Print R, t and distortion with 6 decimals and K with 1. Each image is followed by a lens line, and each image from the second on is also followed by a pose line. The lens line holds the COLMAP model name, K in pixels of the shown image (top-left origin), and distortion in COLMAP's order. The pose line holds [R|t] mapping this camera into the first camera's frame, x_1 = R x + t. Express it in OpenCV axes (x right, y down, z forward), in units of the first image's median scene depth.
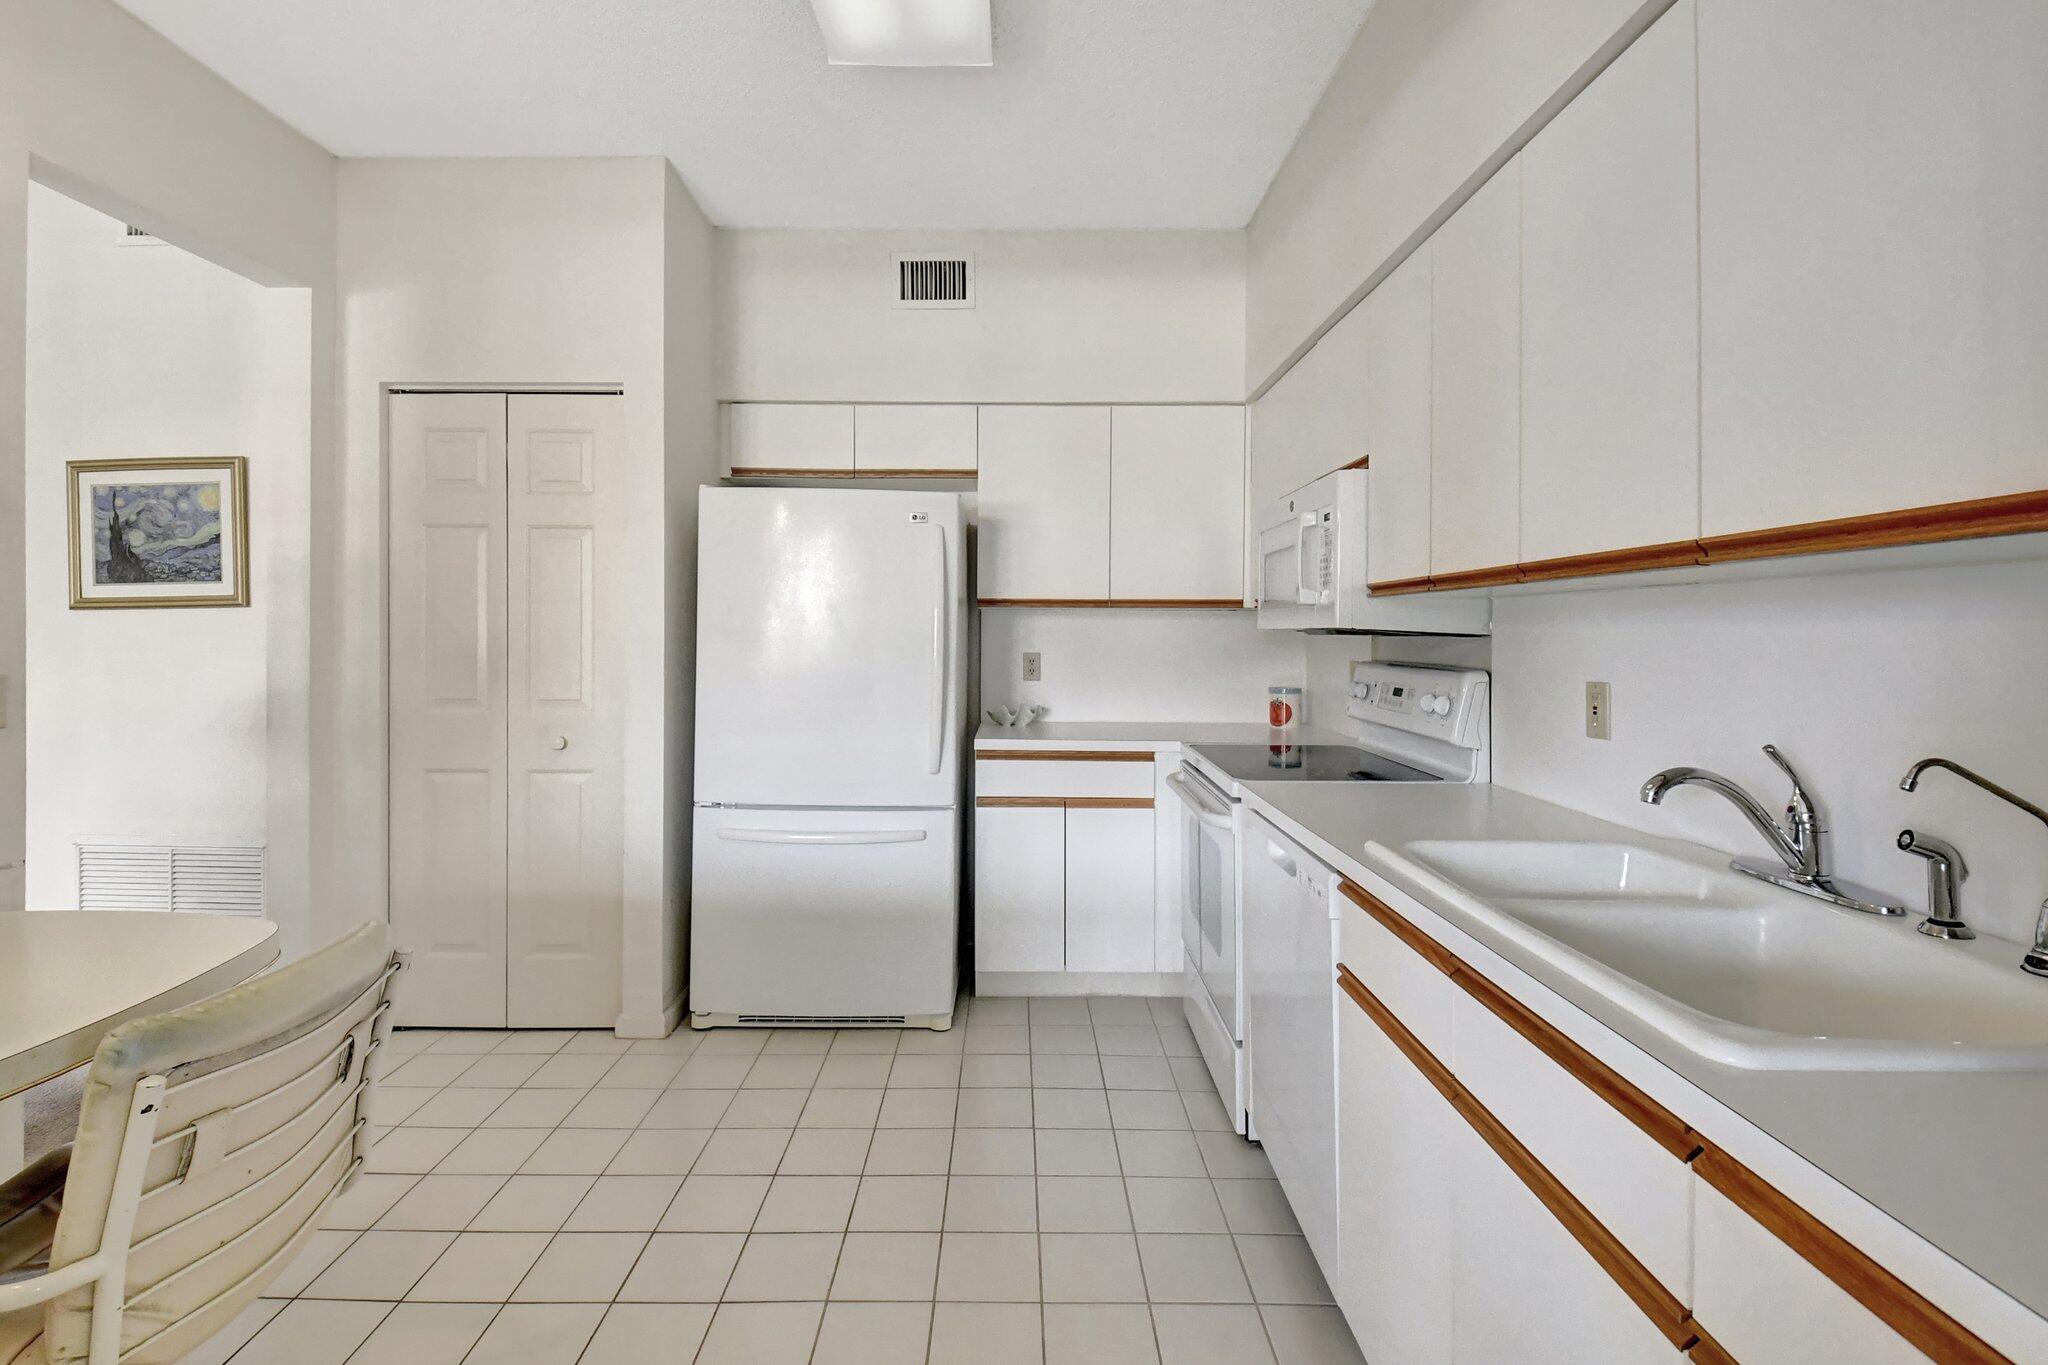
lens RADIAL K [[917.4, 0, 1025.2], [0, 917.4, 631.4], [0, 0, 1]] dist [0.017384, -0.019781]
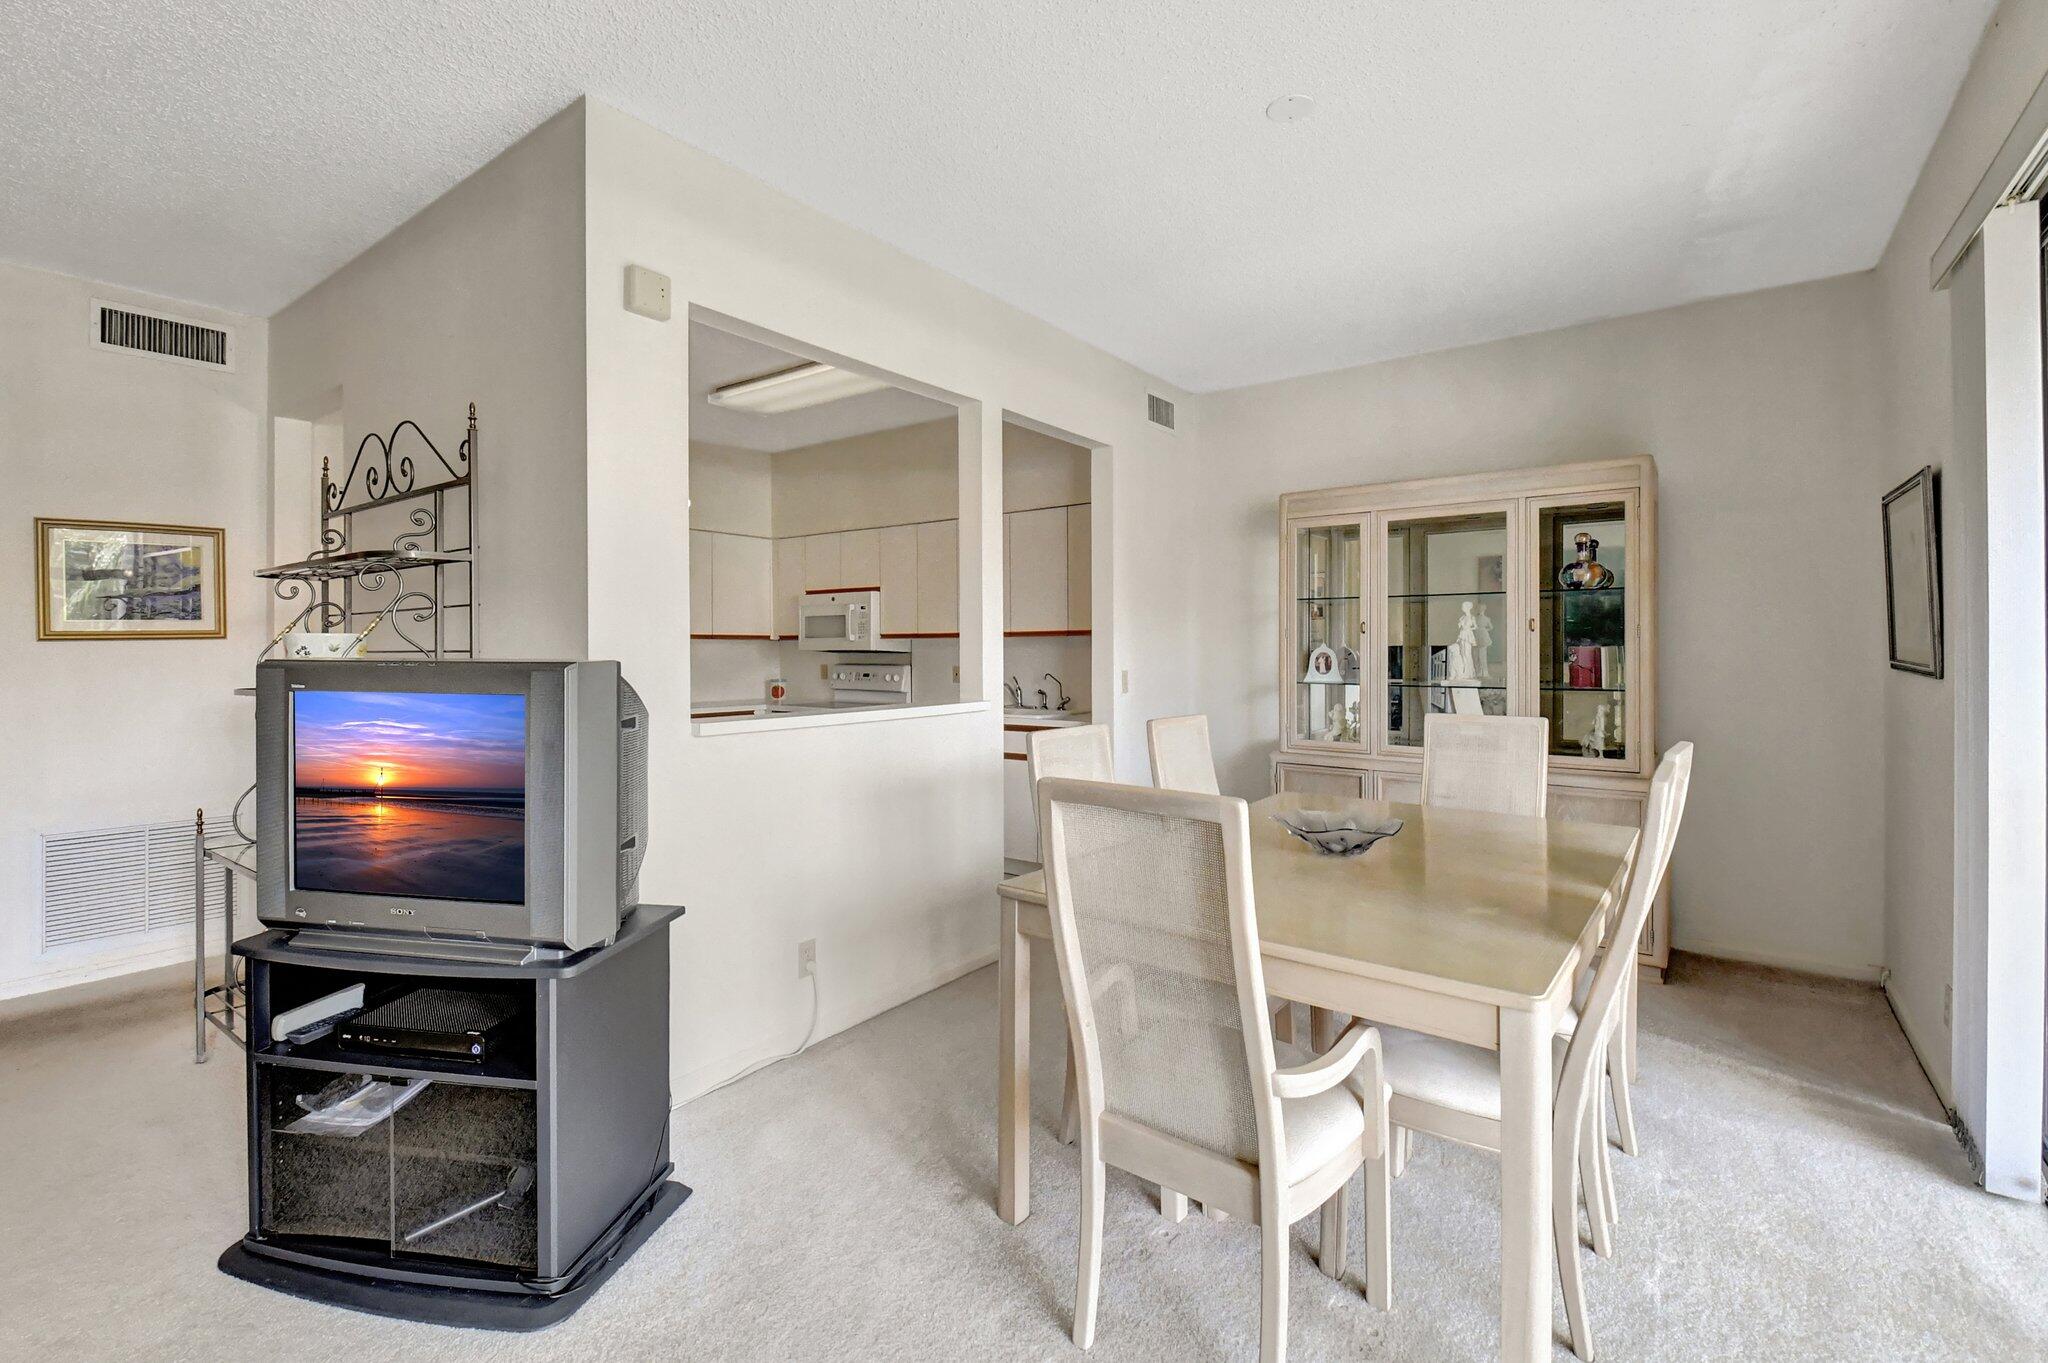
lens RADIAL K [[891.6, 0, 1019.4], [0, 891.6, 648.3], [0, 0, 1]] dist [0.000472, -0.000122]
pose [[0.601123, -0.004682, 0.799143, -1.200736], [0.004898, 0.999986, 0.002175, -0.009732], [-0.799141, 0.002607, 0.601138, -0.743581]]
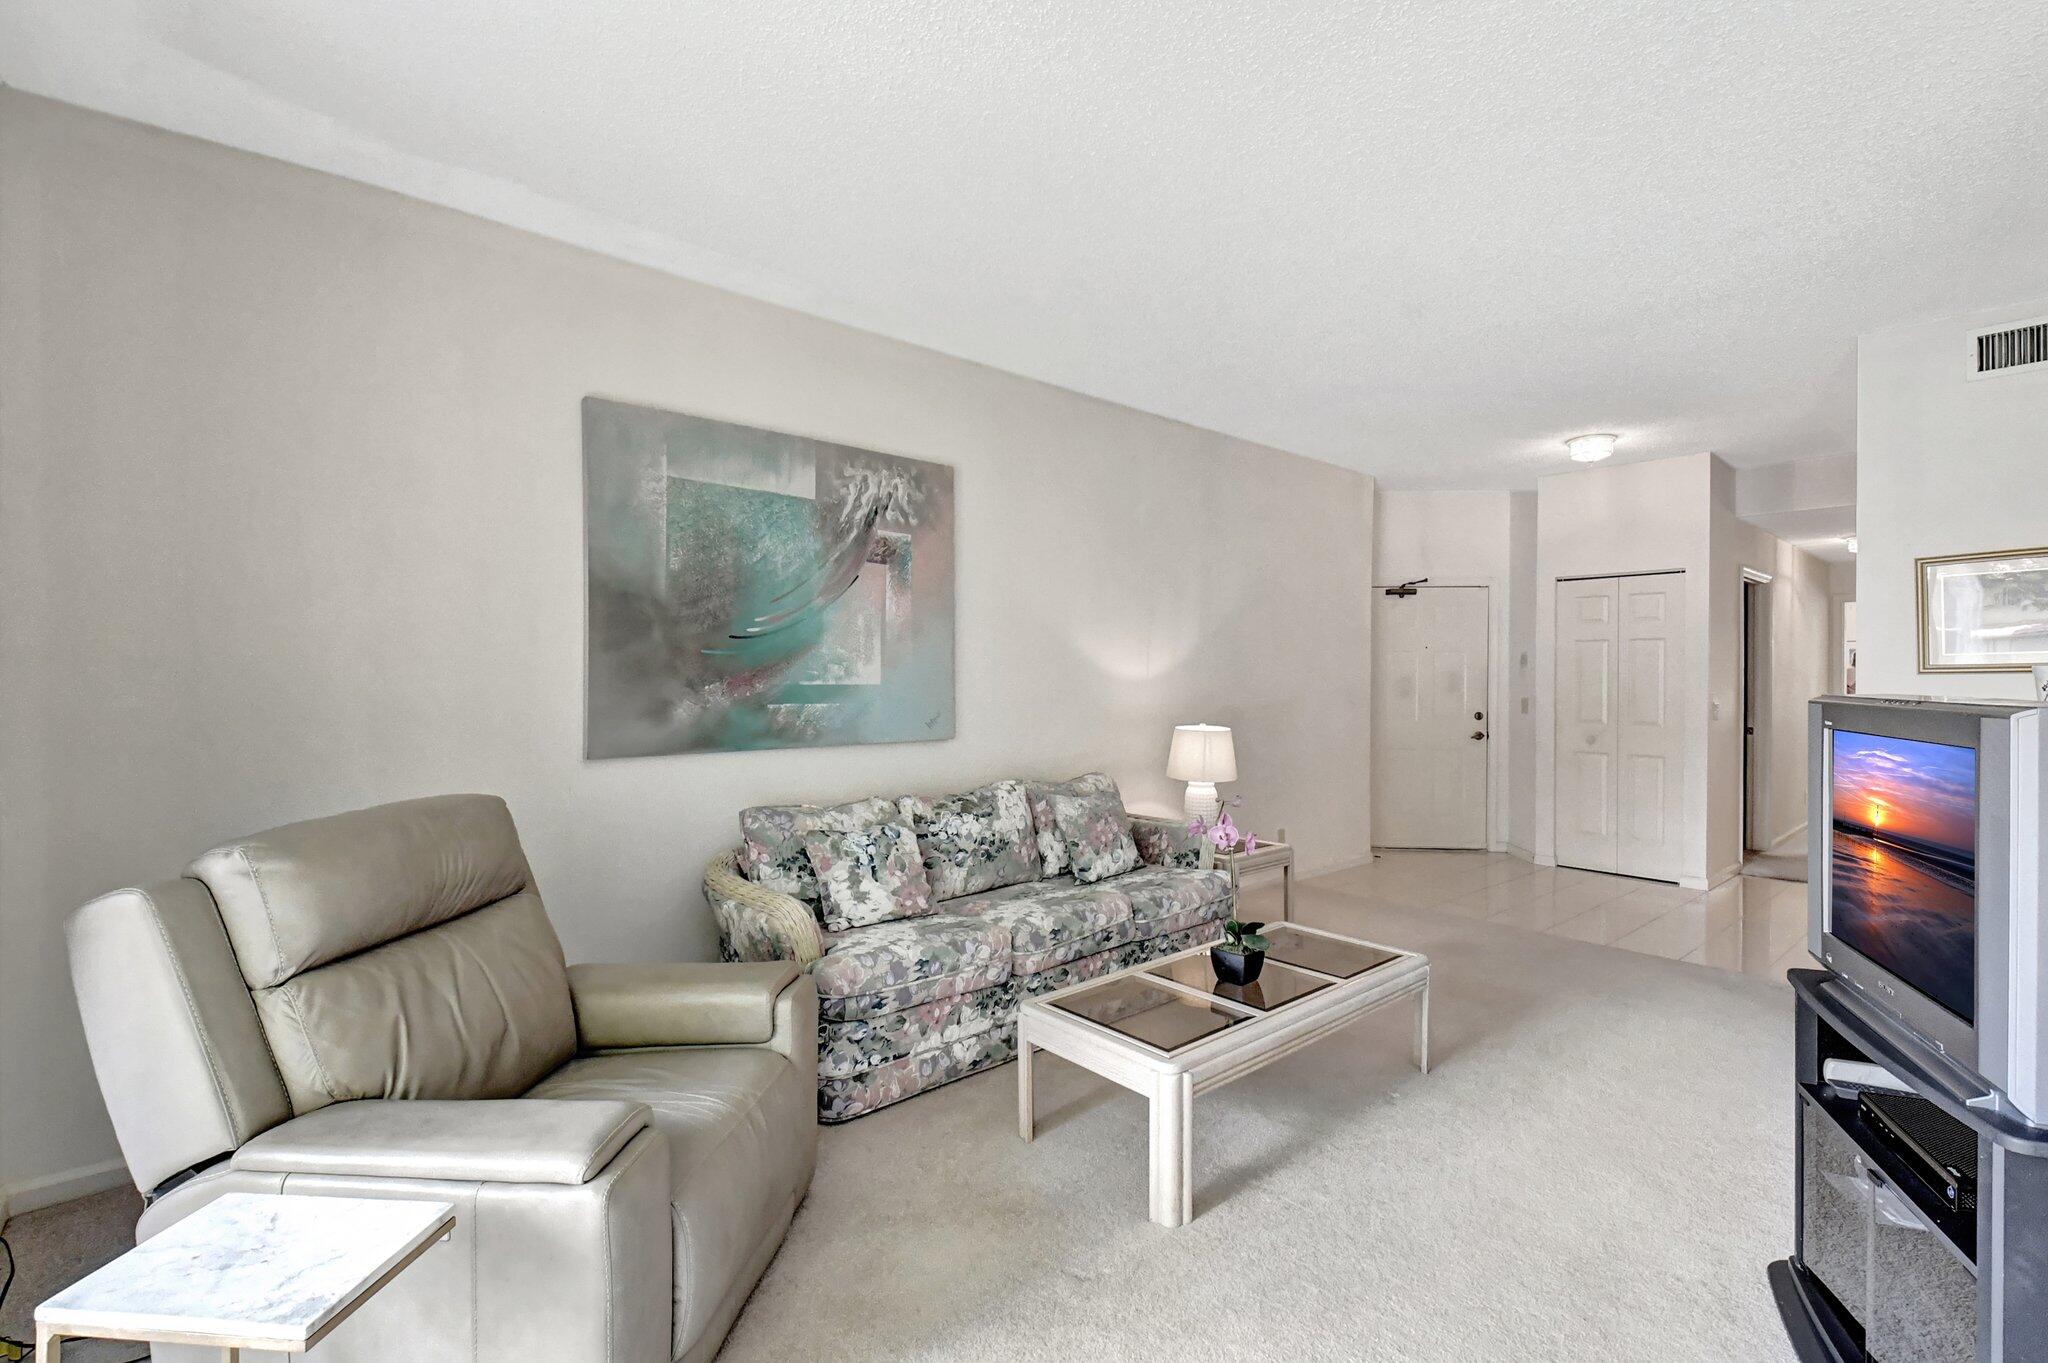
lens RADIAL K [[882.8, 0, 1022.3], [0, 882.8, 689.7], [0, 0, 1]] dist [0.016153, 0.000029]
pose [[0.633334, 0.001243, -0.773877, -0.854901], [0.002655, 0.999989, 0.003779, -0.002162], [0.773874, -0.004448, 0.633324, -0.746404]]
